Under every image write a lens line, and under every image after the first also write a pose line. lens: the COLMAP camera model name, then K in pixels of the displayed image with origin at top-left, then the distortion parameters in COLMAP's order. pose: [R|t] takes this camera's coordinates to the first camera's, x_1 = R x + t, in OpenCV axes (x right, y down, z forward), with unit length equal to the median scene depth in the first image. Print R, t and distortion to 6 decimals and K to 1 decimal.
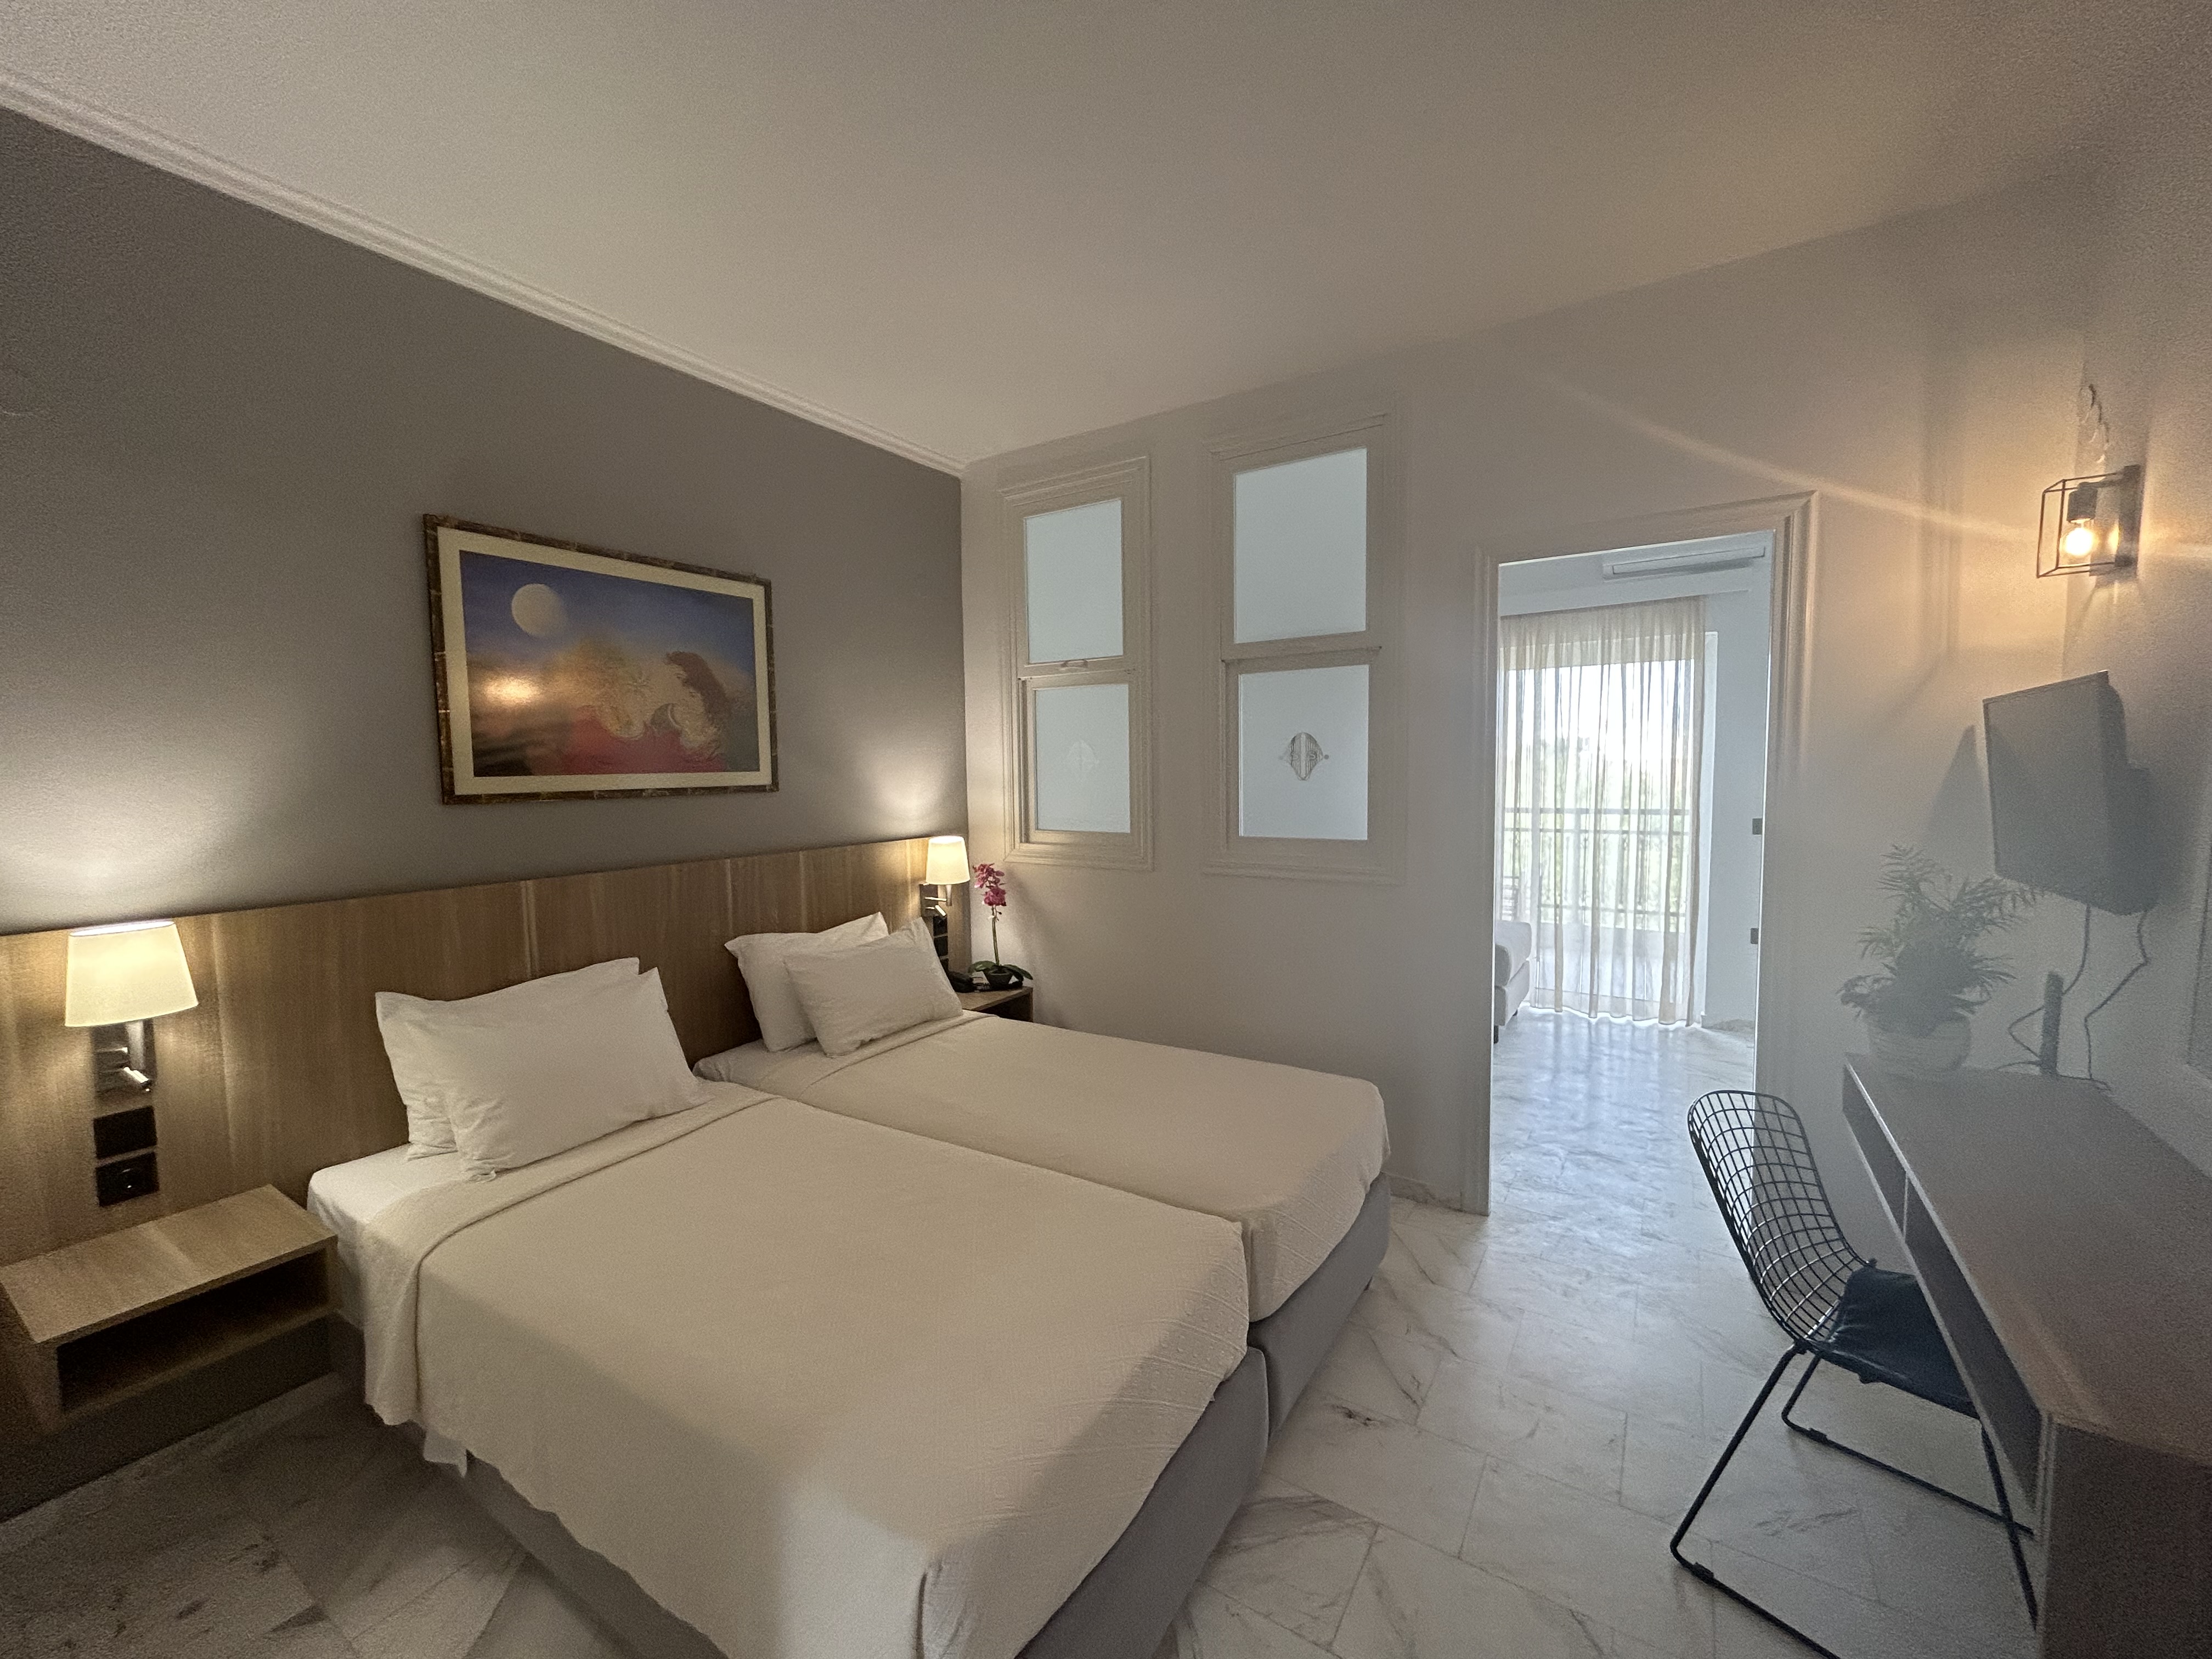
lens RADIAL K [[895.1, 0, 1099.6], [0, 895.1, 825.4], [0, 0, 1]] dist [0.000547, 0.000191]
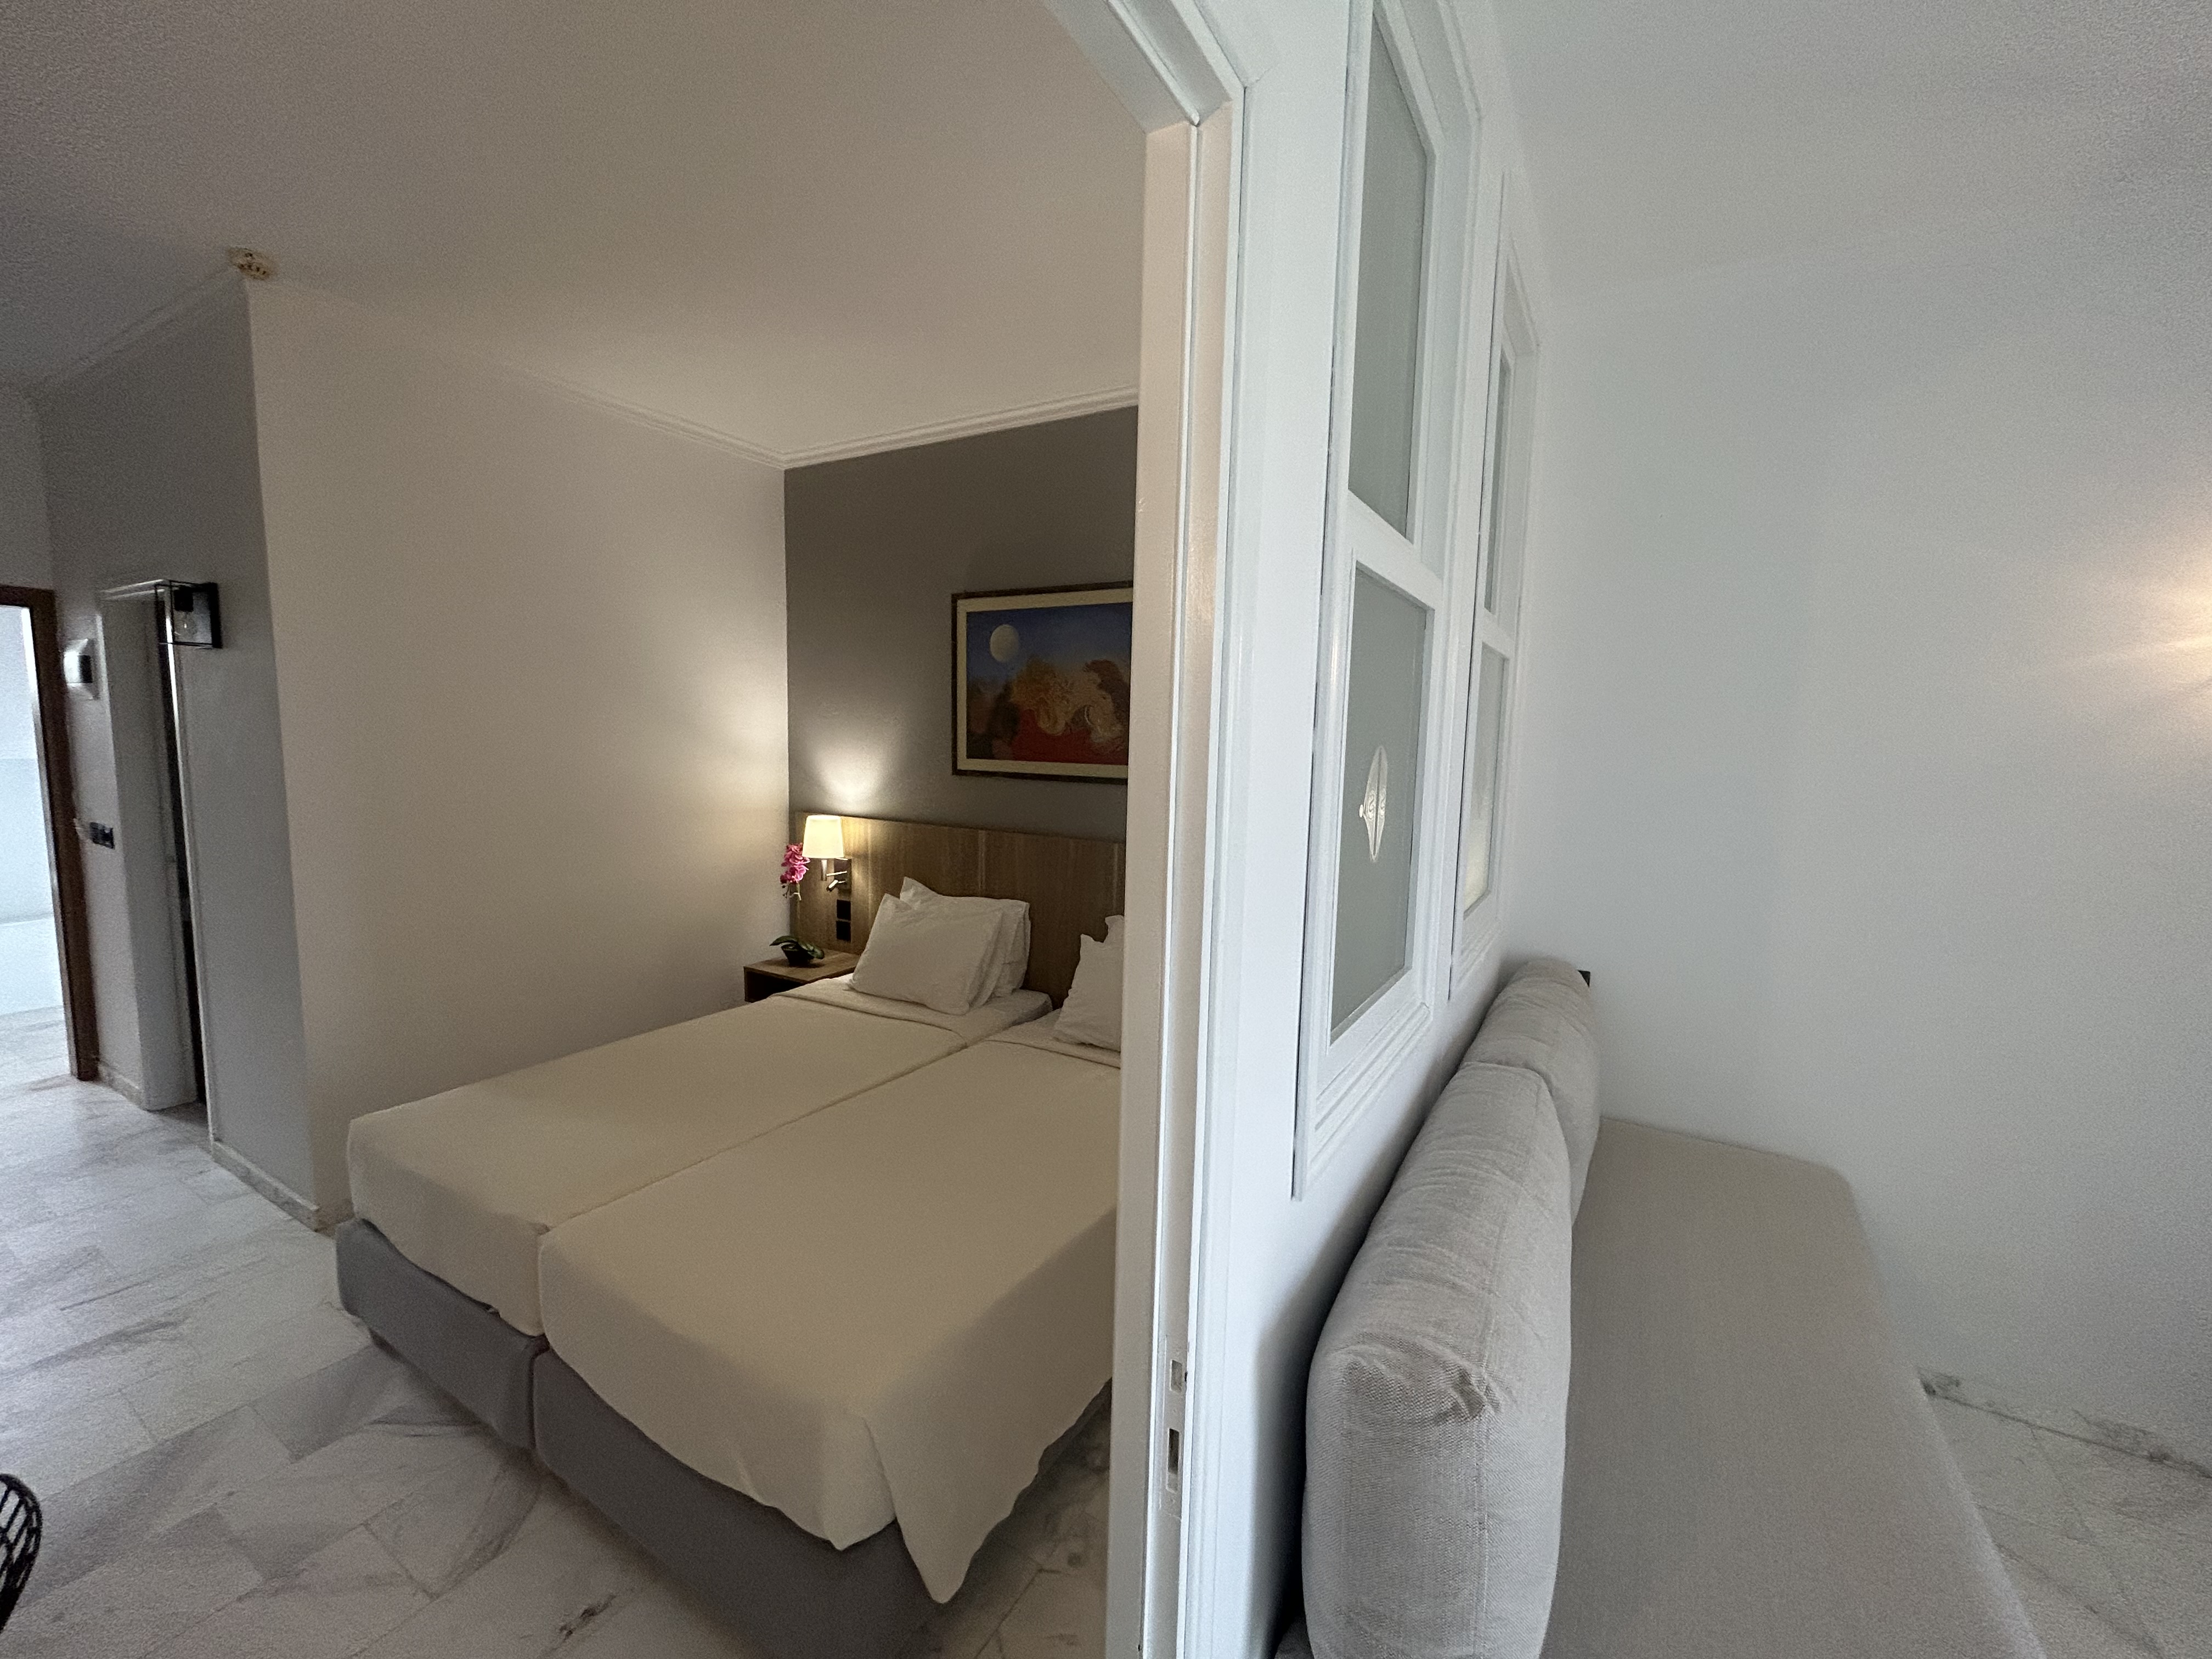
lens RADIAL K [[895.1, 0, 1099.7], [0, 895.1, 837.1], [0, 0, 1]] dist [0.000547, 0.000191]
pose [[0.030295, 0.126464, -0.991509, 0.878775], [-0.098744, 0.987490, 0.122934, -0.135762], [0.994652, 0.094182, 0.042403, 1.202513]]
